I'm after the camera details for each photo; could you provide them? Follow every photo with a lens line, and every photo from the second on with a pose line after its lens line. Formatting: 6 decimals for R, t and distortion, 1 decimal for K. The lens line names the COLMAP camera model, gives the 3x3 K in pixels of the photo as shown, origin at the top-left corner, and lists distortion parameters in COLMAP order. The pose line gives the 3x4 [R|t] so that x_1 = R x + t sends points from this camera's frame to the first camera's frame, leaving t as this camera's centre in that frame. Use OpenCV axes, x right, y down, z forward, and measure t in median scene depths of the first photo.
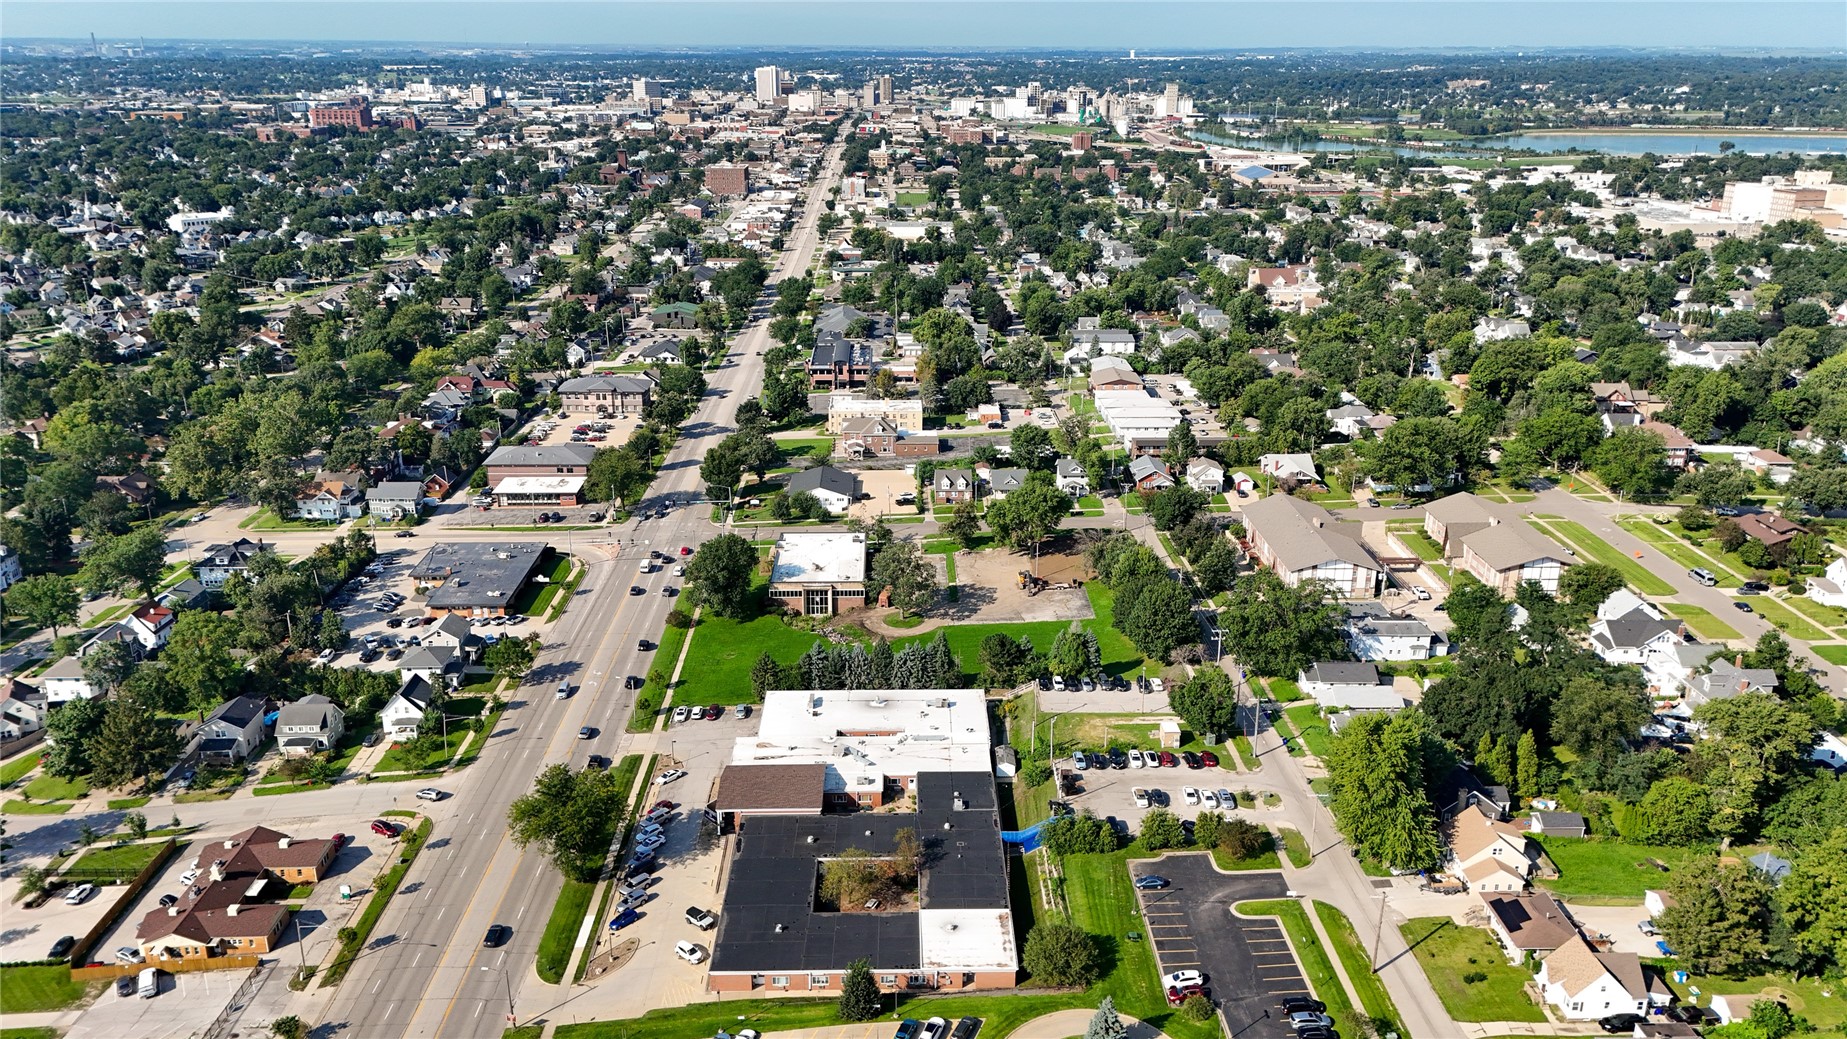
lens RADIAL K [[1364.1, 0, 937.1], [0, 1364.1, 526.9], [0, 0, 1]] dist [0.081148, -0.078820]
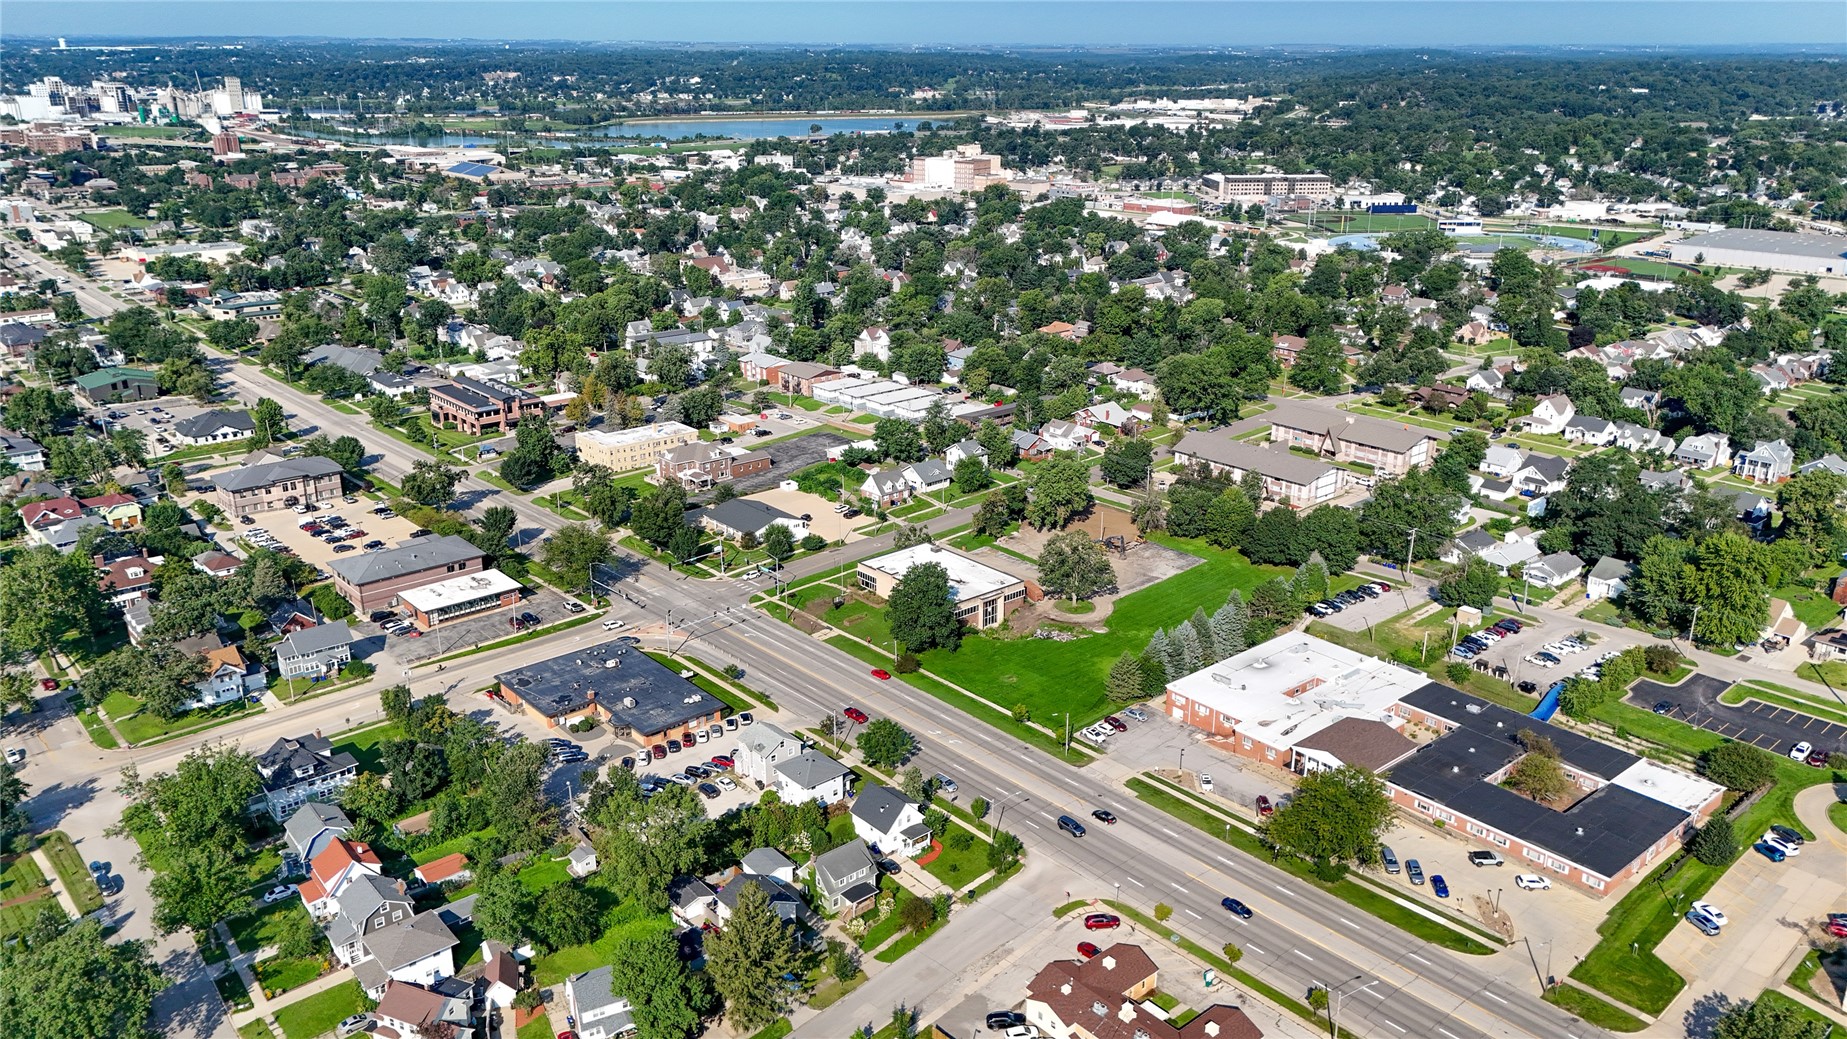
lens RADIAL K [[1394.9, 0, 923.5], [0, 1394.9, 519.5], [0, 0, 1]] dist [0.062980, -0.082182]
pose [[0.777797, -0.208996, 0.592750, -0.573902], [0.210902, 0.975201, 0.067102, -0.070485], [-0.592075, 0.072821, 0.802586, 0.190813]]
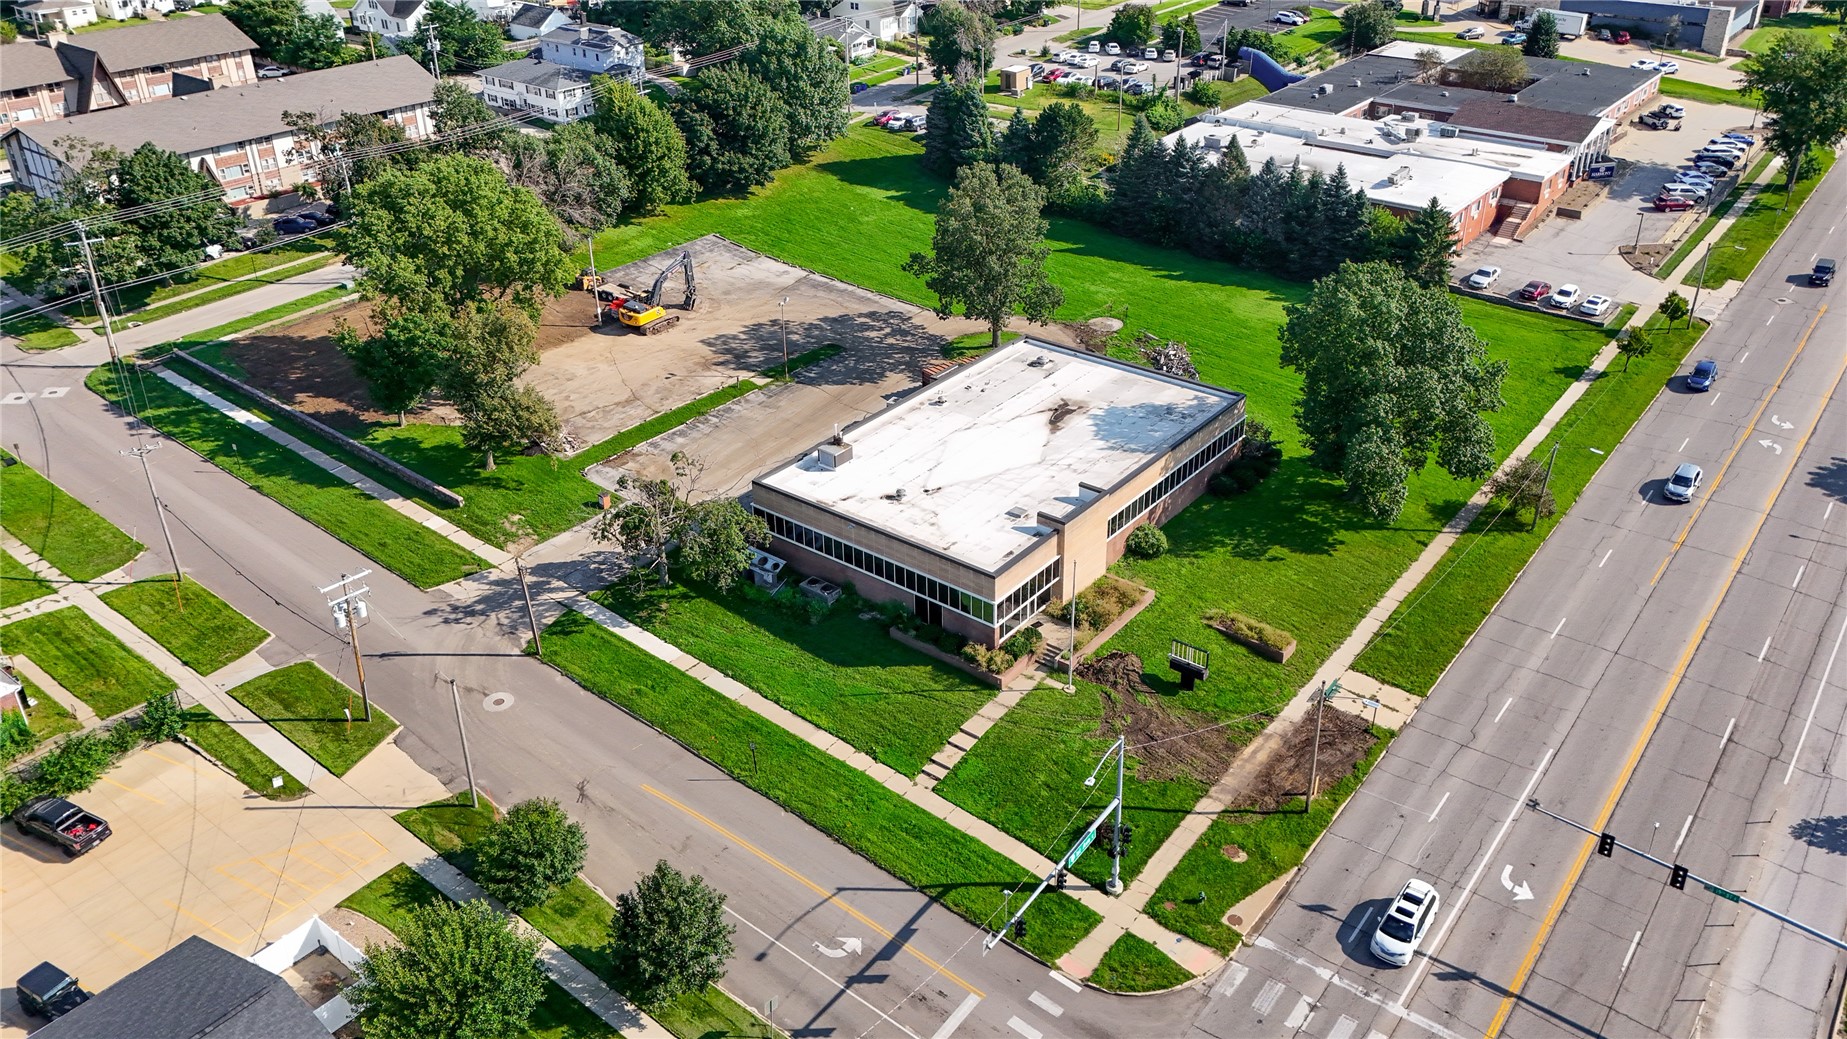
lens RADIAL K [[1407.0, 0, 949.5], [0, 1407.0, 475.4], [0, 0, 1]] dist [0.077120, -0.076048]
pose [[-0.772067, -0.300028, 0.560264, -0.221902], [0.212792, 0.708637, 0.672721, -0.164799], [-0.598859, 0.638605, -0.483271, 1.008343]]
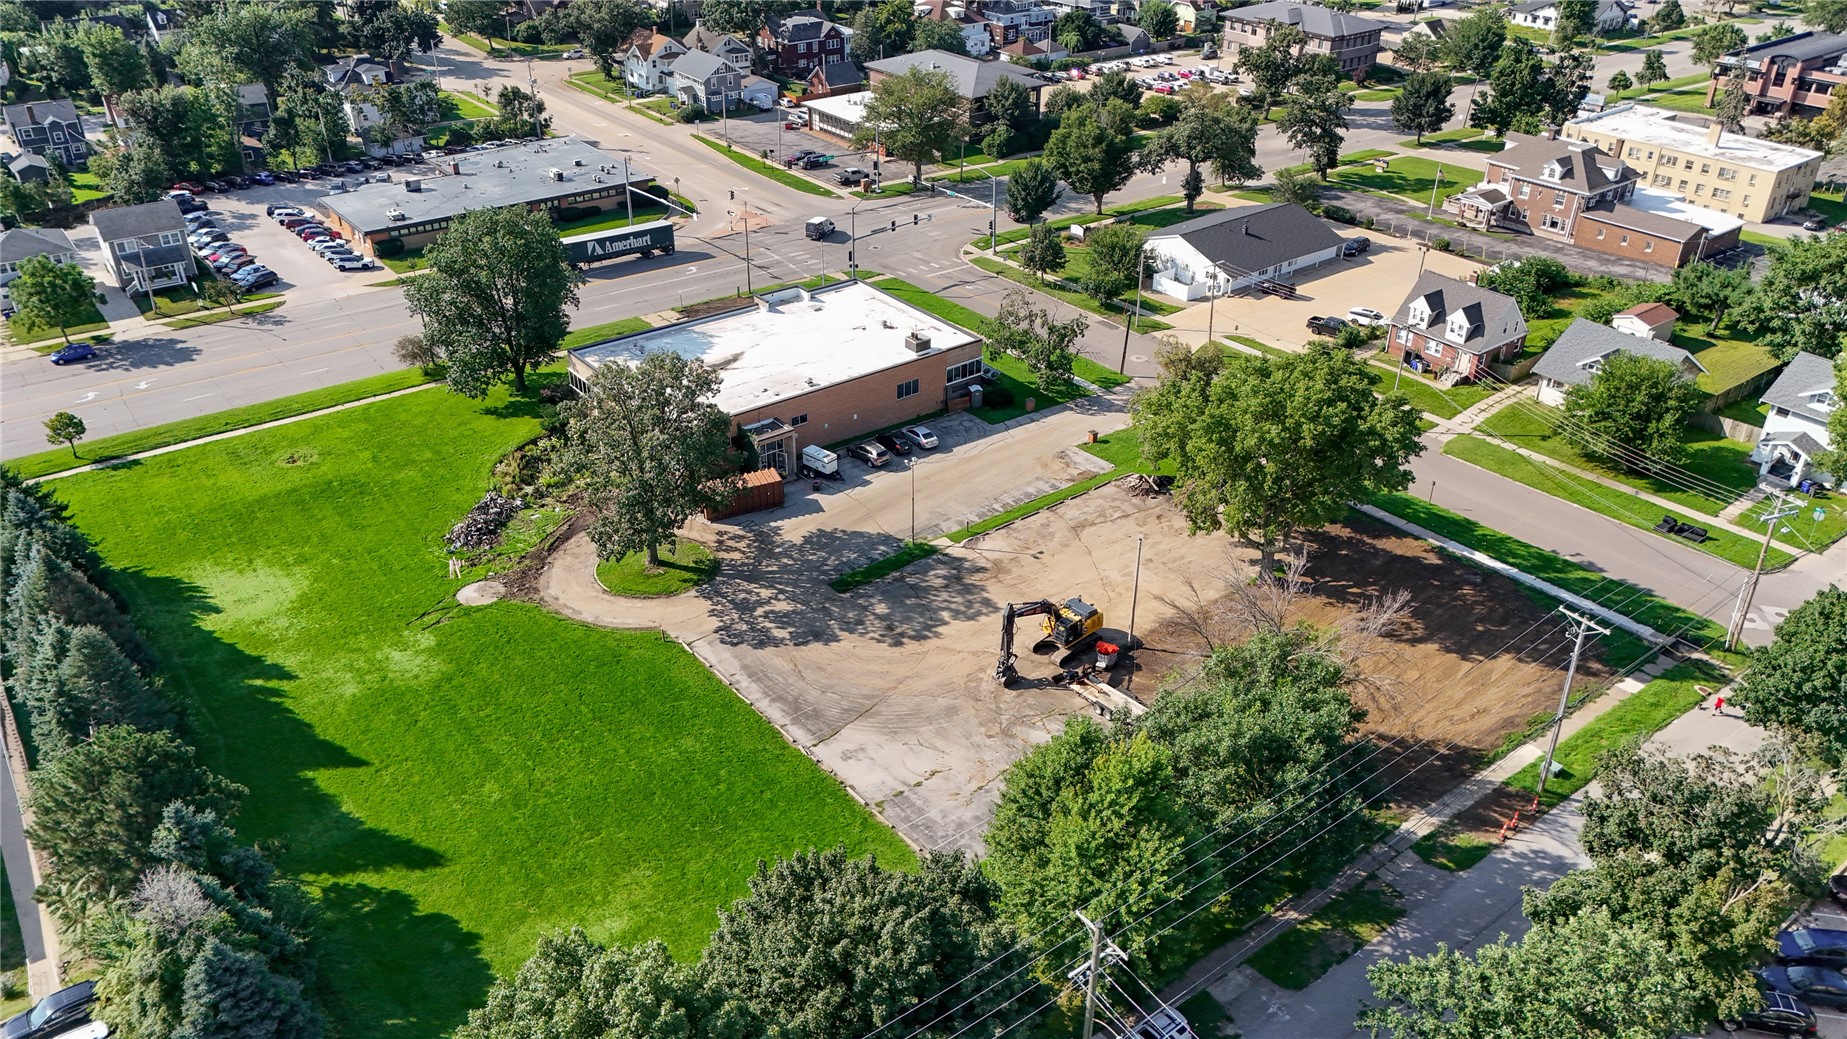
lens RADIAL K [[1364.1, 0, 937.1], [0, 1364.1, 526.9], [0, 0, 1]] dist [0.081148, -0.078820]
pose [[0.594219, 0.410219, -0.691827, 0.210706], [-0.274569, 0.911945, 0.304907, -0.056709], [0.755987, 0.008773, 0.654528, 0.664418]]
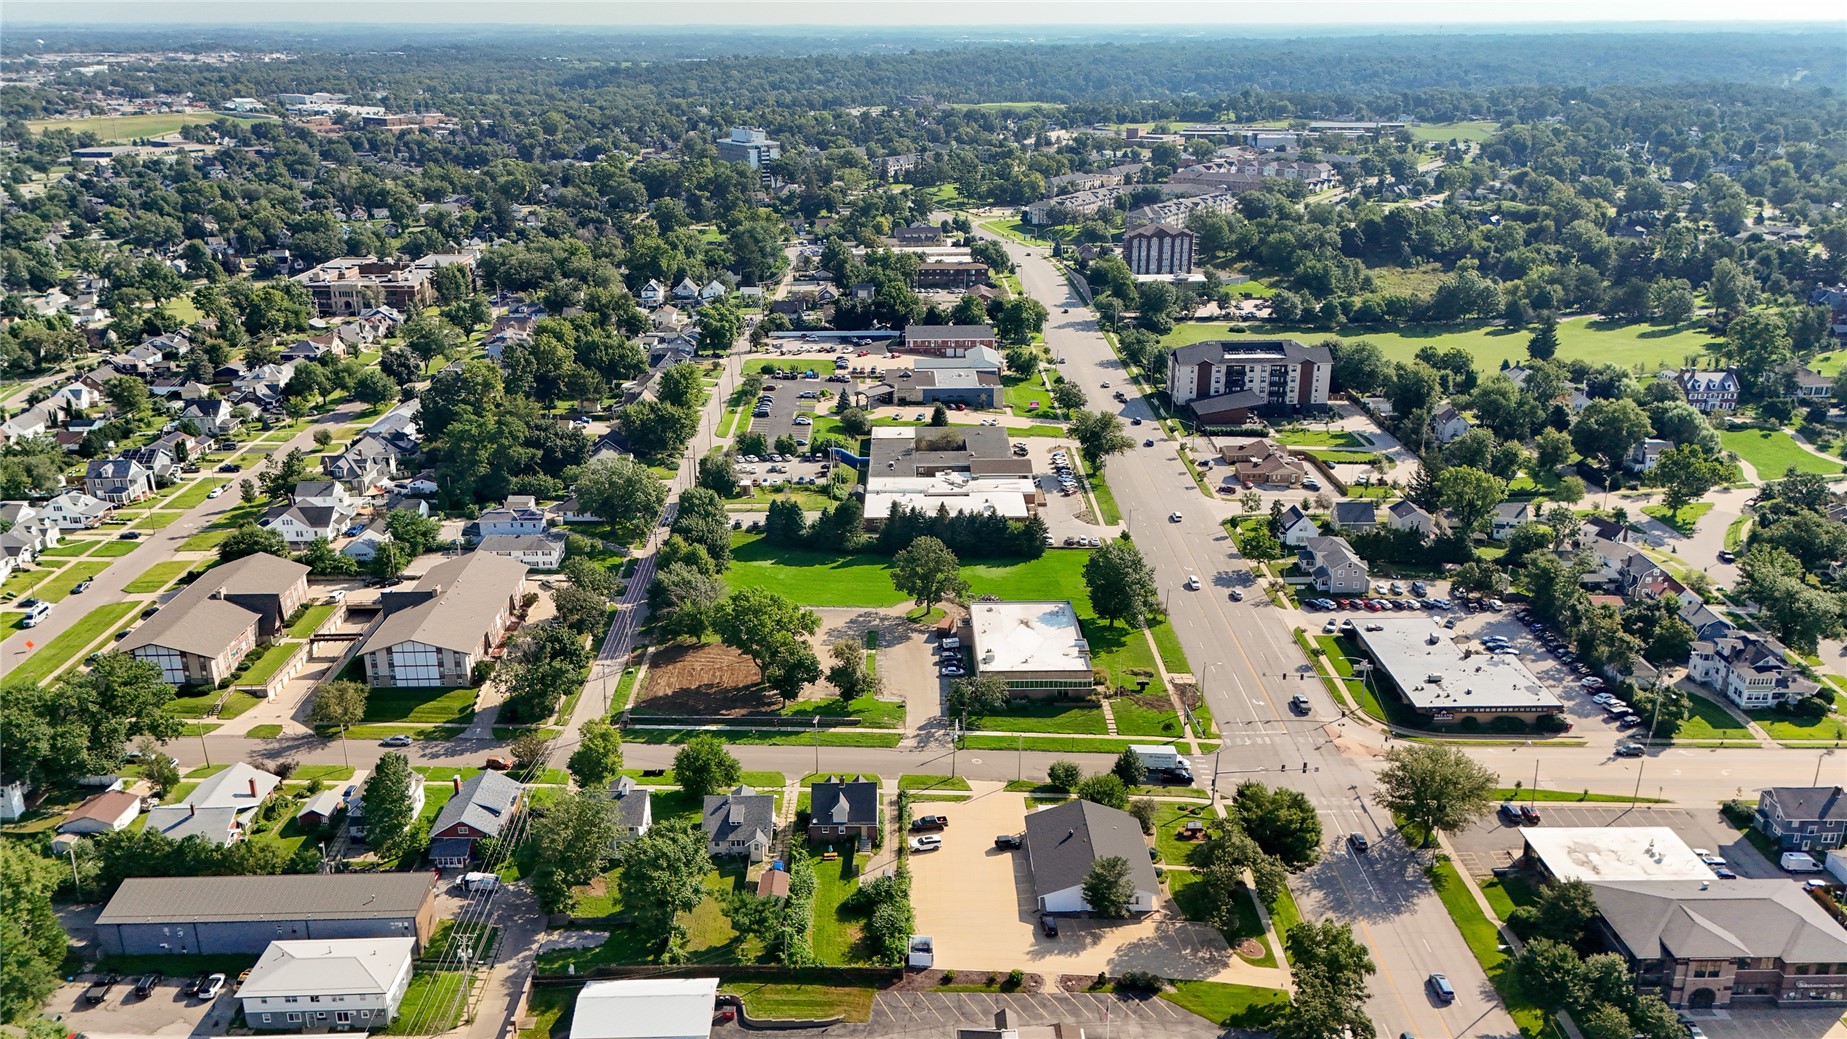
lens RADIAL K [[1394.9, 0, 923.5], [0, 1394.9, 519.5], [0, 0, 1]] dist [0.062980, -0.082182]
pose [[-0.999928, -0.006289, 0.010245, -0.026142], [0.001538, 0.778301, 0.627889, -0.489117], [-0.011923, 0.627859, -0.778236, 1.395897]]
